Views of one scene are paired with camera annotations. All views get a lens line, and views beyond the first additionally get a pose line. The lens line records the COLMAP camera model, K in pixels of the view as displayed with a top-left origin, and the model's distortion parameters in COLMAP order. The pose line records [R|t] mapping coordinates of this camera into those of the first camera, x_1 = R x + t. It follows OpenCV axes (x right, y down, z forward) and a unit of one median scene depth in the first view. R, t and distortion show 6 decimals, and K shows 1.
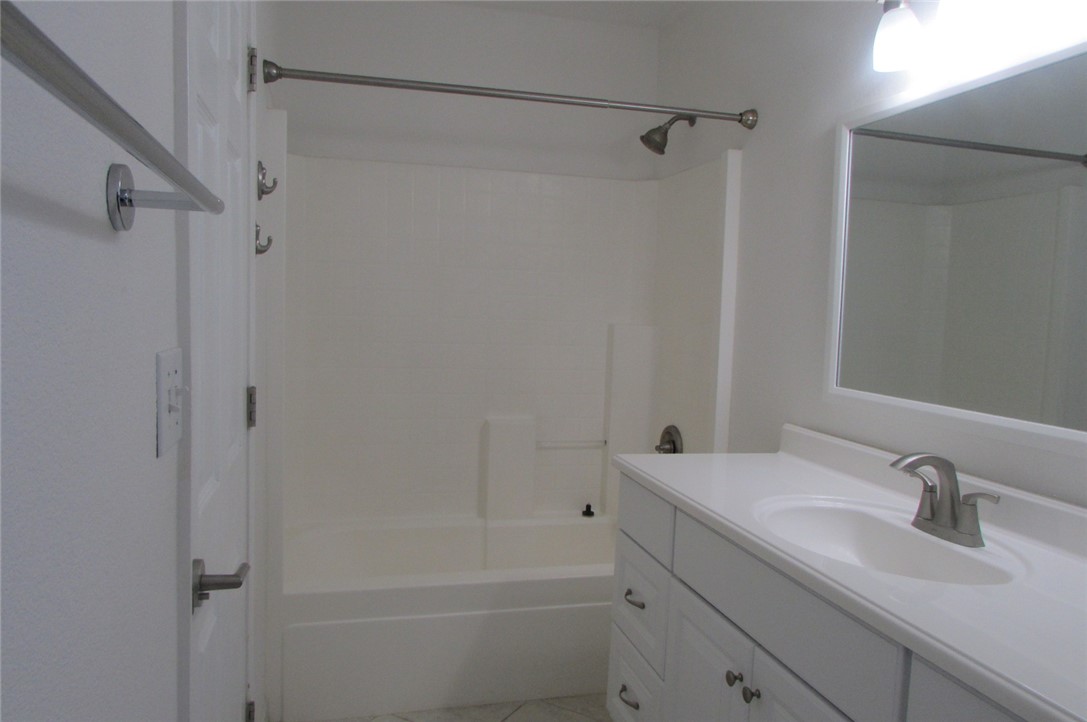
lens RADIAL K [[780.4, 0, 539.2], [0, 780.4, 361.4], [0, 0, 1]] dist [0.003217, -0.022989]
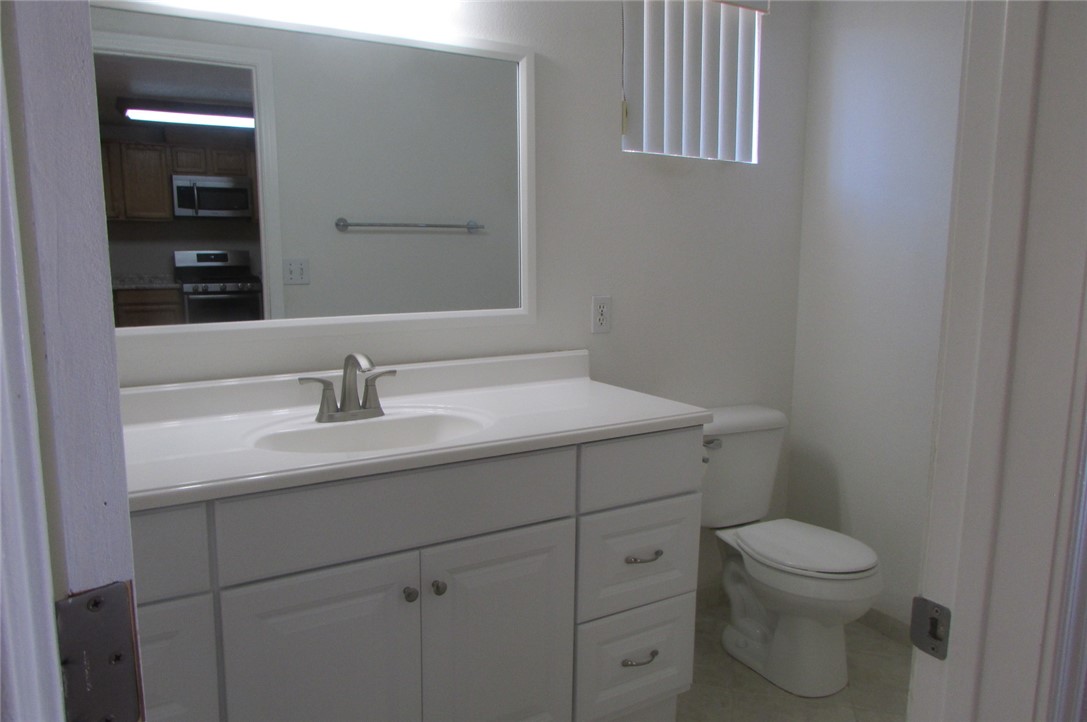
lens RADIAL K [[780.4, 0, 539.2], [0, 780.4, 361.4], [0, 0, 1]] dist [0.003217, -0.022989]
pose [[-0.294832, -0.168111, 0.940645, -0.682550], [0.063442, 0.978787, 0.194812, -0.082798], [-0.953441, 0.117113, -0.277912, 1.026238]]
